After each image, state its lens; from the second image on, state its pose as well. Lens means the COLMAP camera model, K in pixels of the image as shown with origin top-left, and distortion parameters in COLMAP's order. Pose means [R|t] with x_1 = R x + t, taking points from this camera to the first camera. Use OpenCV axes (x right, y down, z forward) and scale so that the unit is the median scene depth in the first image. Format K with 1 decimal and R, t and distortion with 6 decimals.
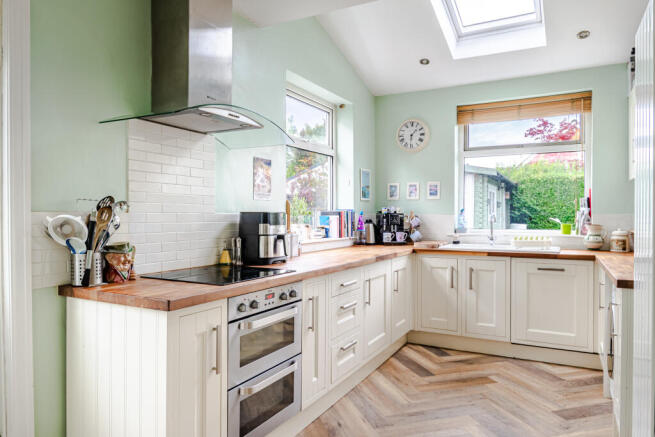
lens RADIAL K [[433.7, 0, 327.5], [0, 433.7, 218.5], [0, 0, 1]] dist [-0.004926, -0.001377]
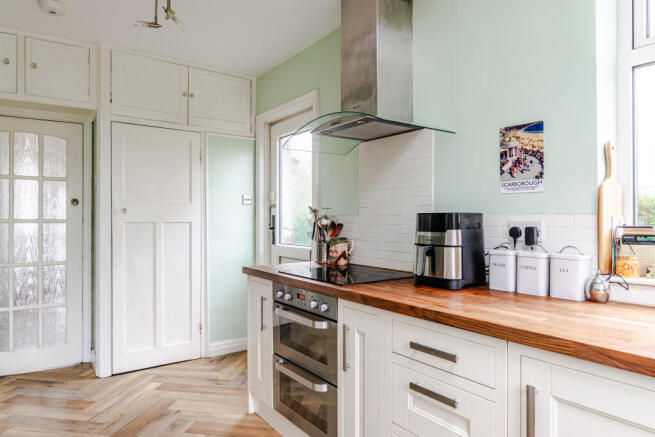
lens RADIAL K [[433.7, 0, 327.5], [0, 433.7, 218.5], [0, 0, 1]] dist [-0.004926, -0.001377]
pose [[-0.446331, 0.002748, -0.894864, 0.567760], [-0.005884, 0.999965, 0.006005, -0.009003], [0.894848, 0.007945, -0.446299, 1.134585]]
